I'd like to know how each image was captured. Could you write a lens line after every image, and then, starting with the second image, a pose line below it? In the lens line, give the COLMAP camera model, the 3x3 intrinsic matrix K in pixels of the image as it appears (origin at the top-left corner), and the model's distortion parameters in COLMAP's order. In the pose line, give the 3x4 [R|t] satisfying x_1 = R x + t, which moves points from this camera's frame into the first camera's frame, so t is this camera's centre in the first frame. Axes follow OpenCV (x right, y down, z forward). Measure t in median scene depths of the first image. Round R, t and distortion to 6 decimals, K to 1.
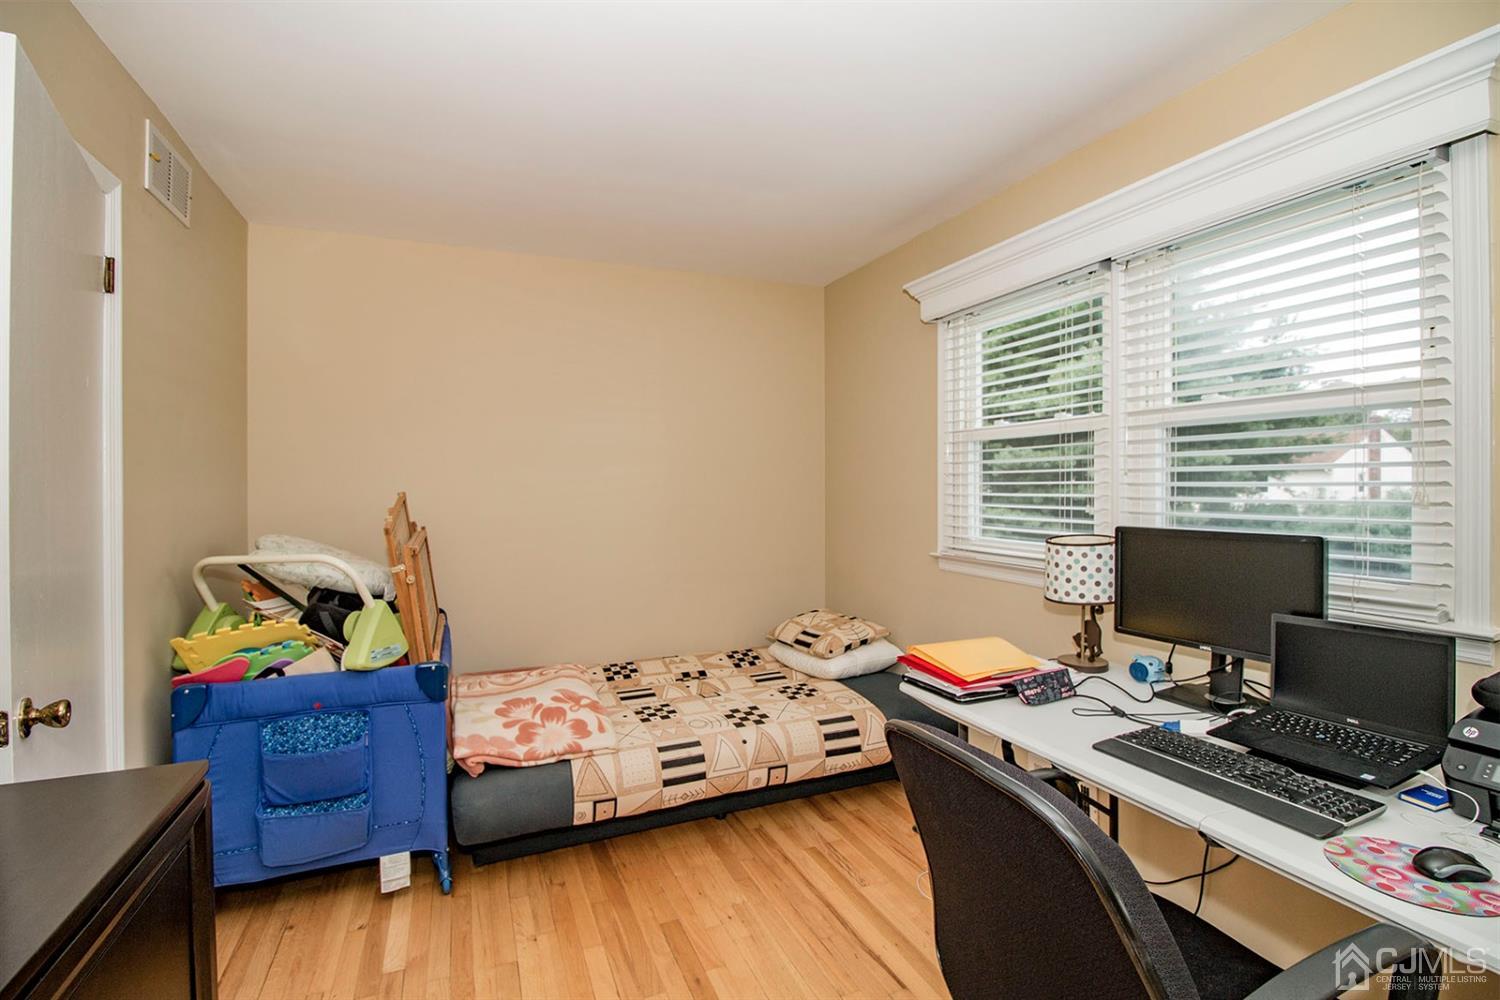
lens RADIAL K [[717.3, 0, 751.7], [0, 717.3, 489.7], [0, 0, 1]] dist [0.000553, -0.013304]
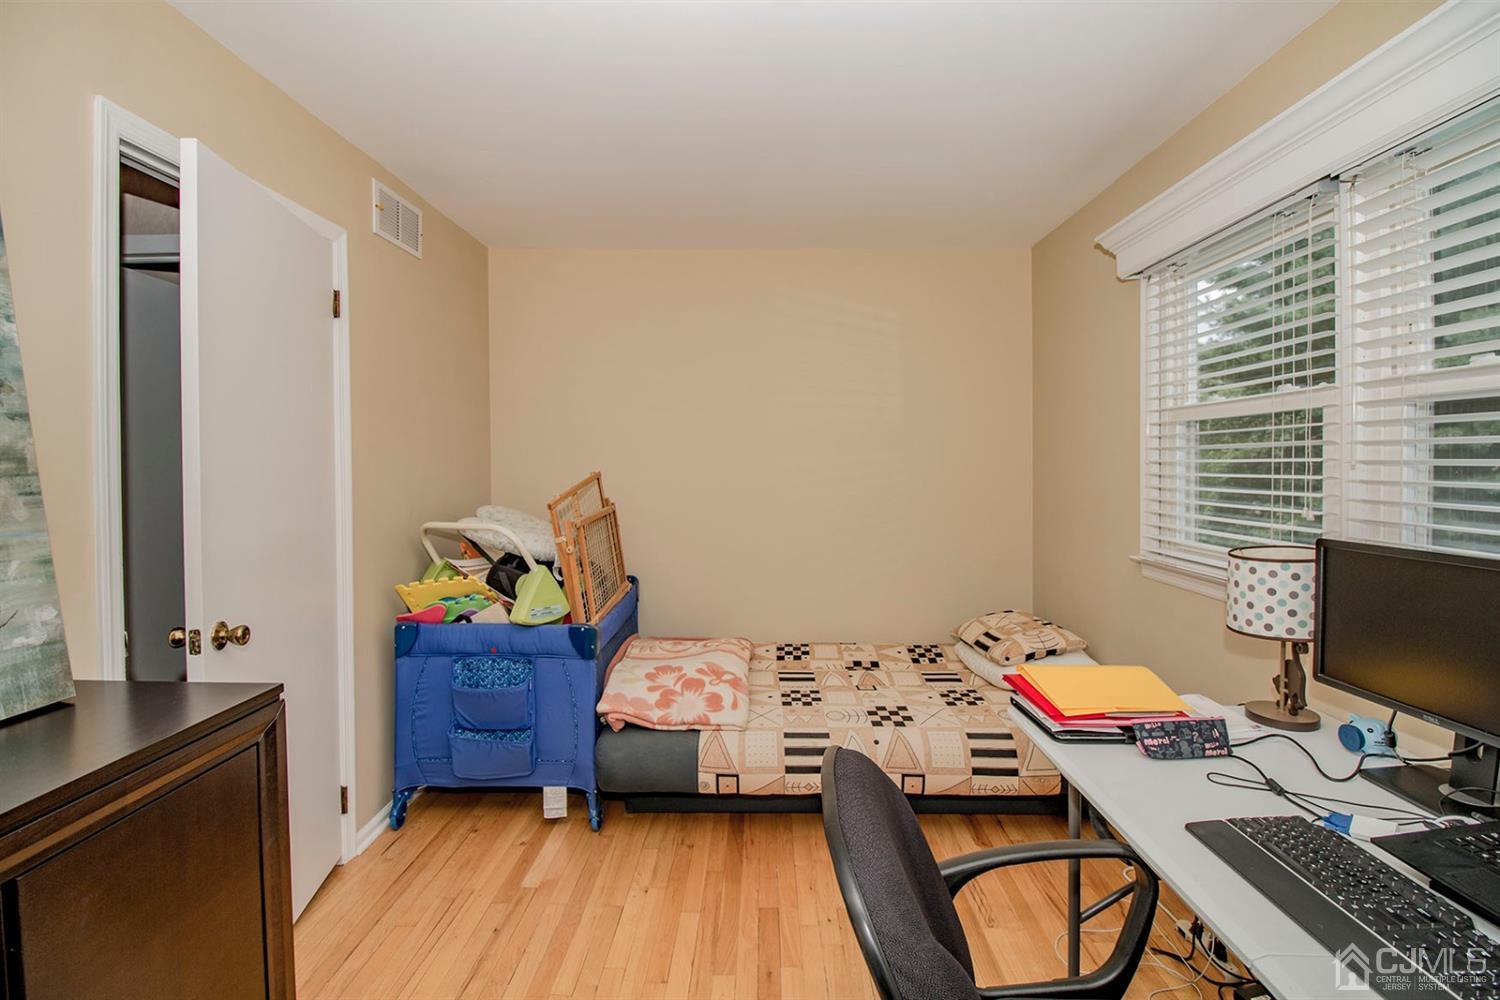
lens RADIAL K [[715.3, 0, 755.9], [0, 715.3, 477.1], [0, 0, 1]] dist [0.001051, -0.015411]
pose [[0.911850, 0.021584, -0.409955, 0.262839], [-0.016235, 0.999732, 0.016524, -0.013782], [0.410202, -0.008412, 0.911956, 0.088394]]
